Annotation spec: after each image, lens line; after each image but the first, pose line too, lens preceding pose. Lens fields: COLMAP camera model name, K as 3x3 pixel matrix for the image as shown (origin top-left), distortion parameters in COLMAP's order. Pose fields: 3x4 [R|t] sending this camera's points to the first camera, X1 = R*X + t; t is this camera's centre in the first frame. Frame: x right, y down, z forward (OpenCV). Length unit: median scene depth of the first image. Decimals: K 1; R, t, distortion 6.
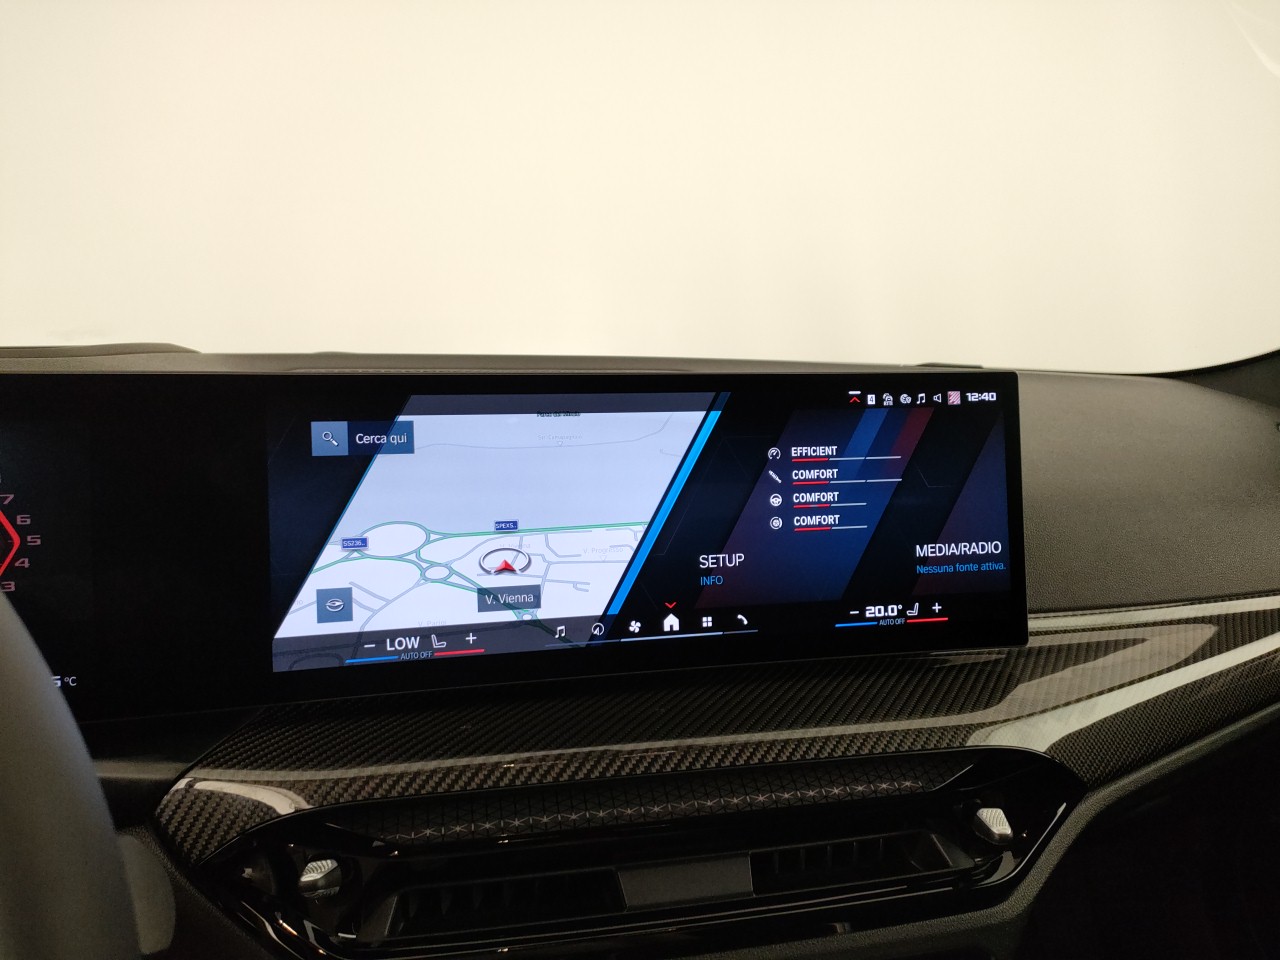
lens RADIAL K [[956.2, 0, 637.3], [0, 956.2, 476.6], [0, 0, 1]] dist [0.035260, -0.026760]
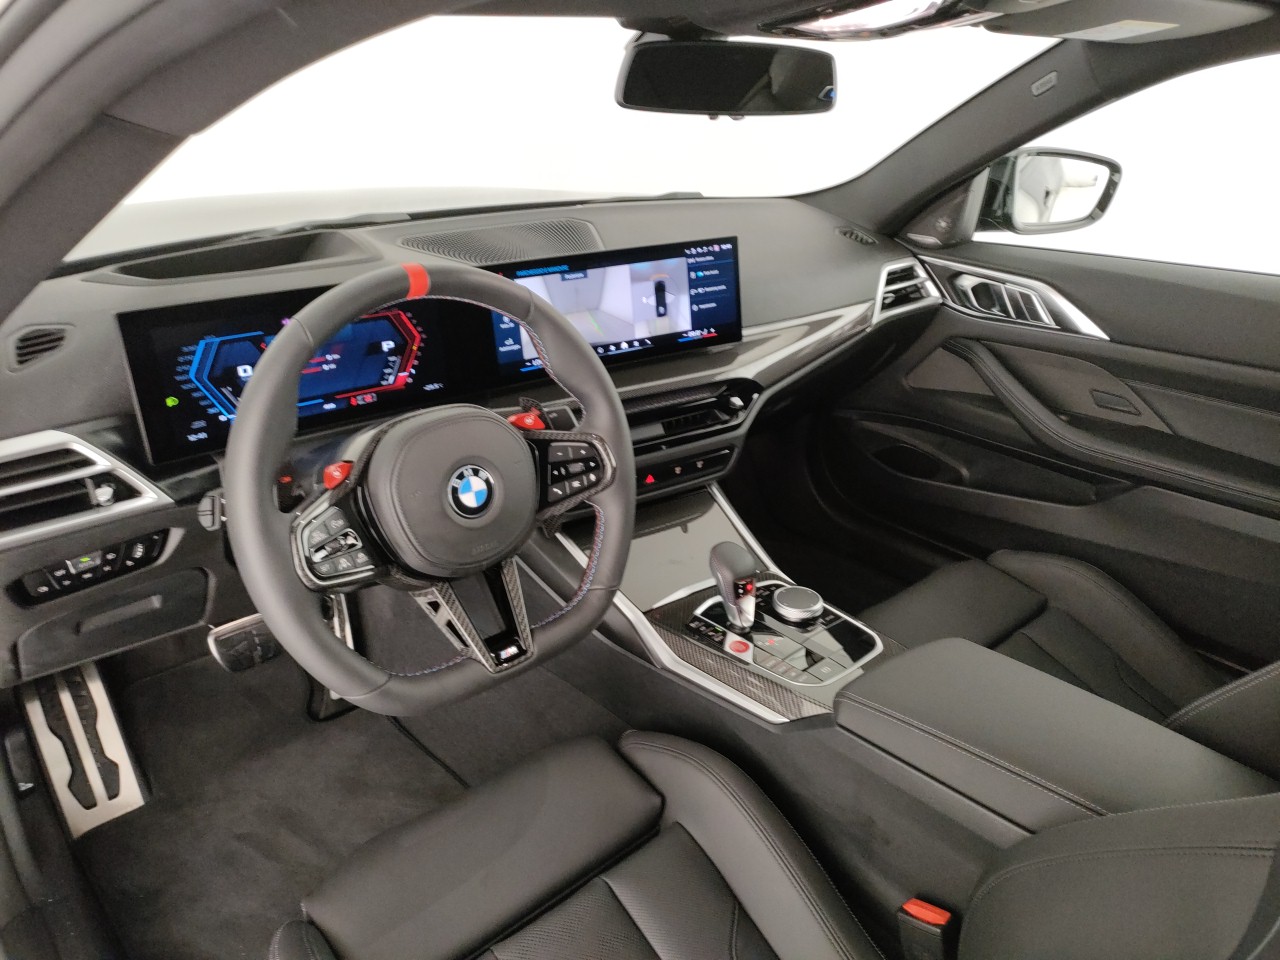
lens RADIAL K [[956.2, 0, 635.6], [0, 956.2, 474.1], [0, 0, 1]] dist [0.035260, -0.026760]
pose [[0.937188, -0.139670, 0.319642, -0.876809], [0.045293, 0.957306, 0.285506, -0.275100], [-0.345872, -0.253095, 0.903502, -1.575504]]
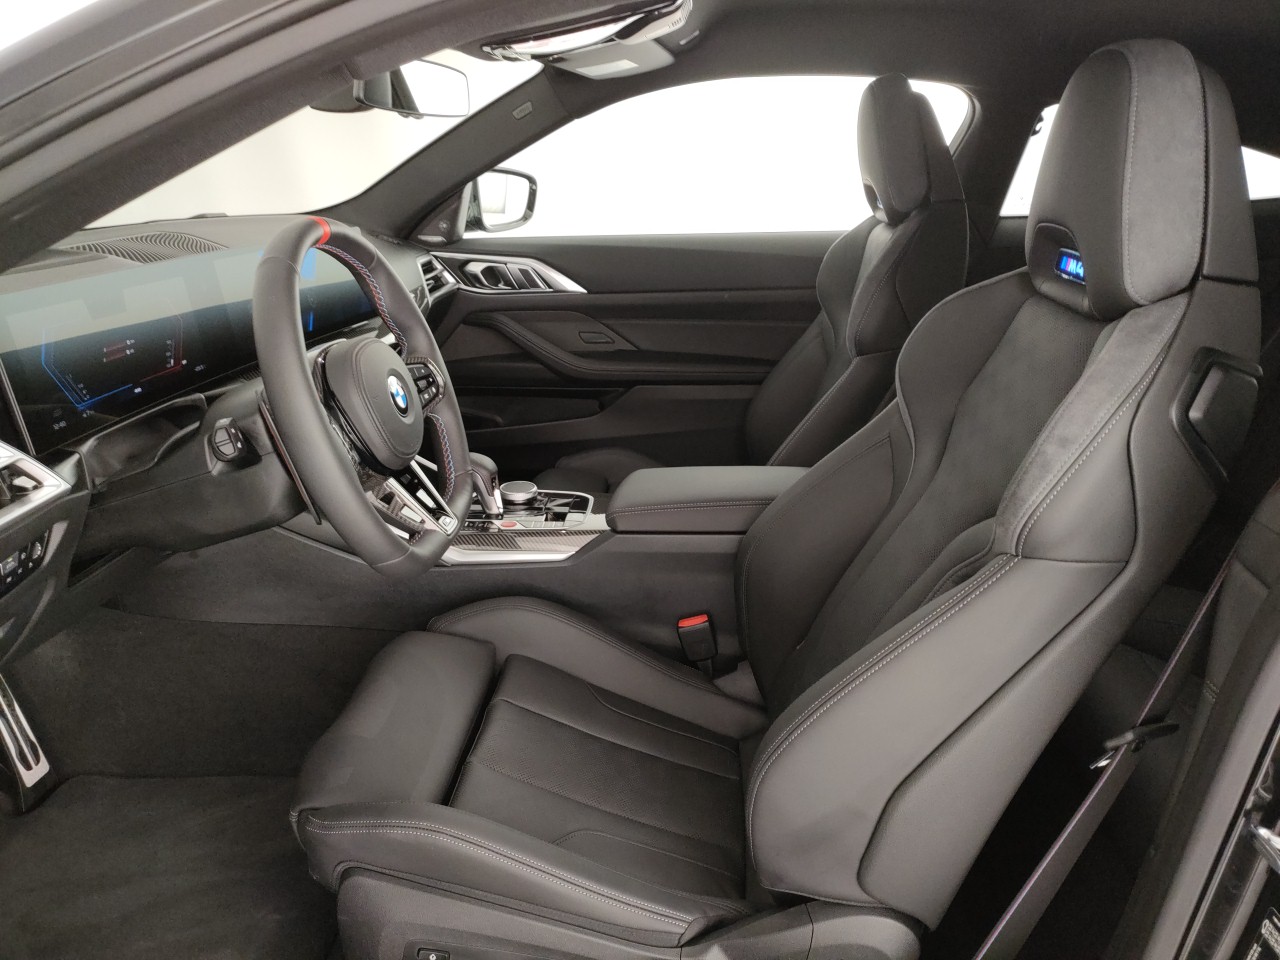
lens RADIAL K [[956.2, 0, 637.5], [0, 956.2, 485.2], [0, 0, 1]] dist [0.035260, -0.026760]
pose [[0.421184, -0.308064, 0.853053, -2.363046], [0.116250, 0.951126, 0.286085, -0.117453], [-0.899494, -0.021327, 0.436412, -1.320660]]
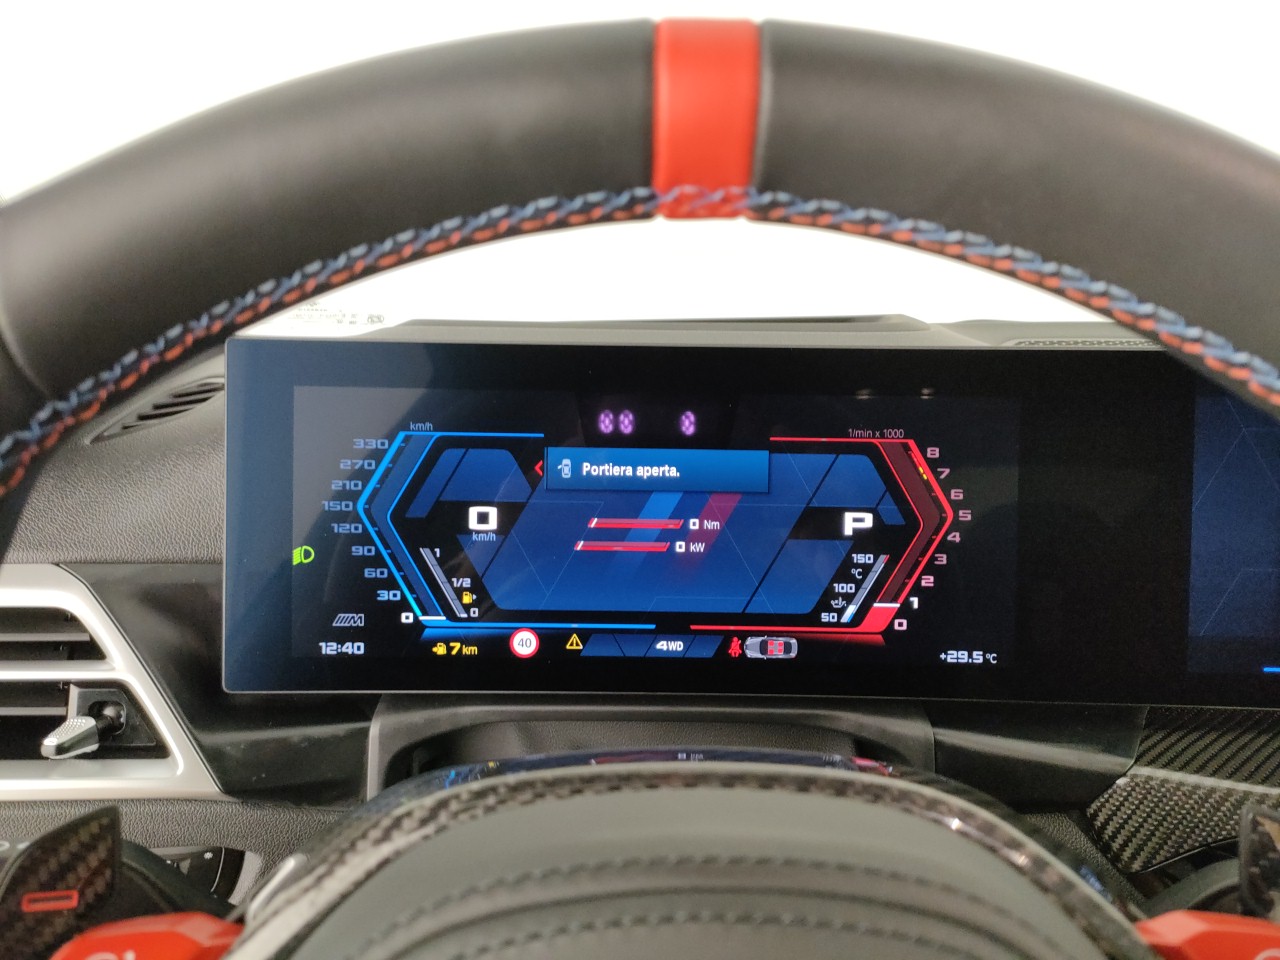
lens RADIAL K [[956.2, 0, 638.8], [0, 956.2, 482.6], [0, 0, 1]] dist [0.035260, -0.026760]
pose [[0.936115, 0.055484, -0.347290, -0.531397], [-0.041104, 0.997970, 0.048643, -0.002519], [0.349284, -0.031260, 0.936495, -0.048717]]
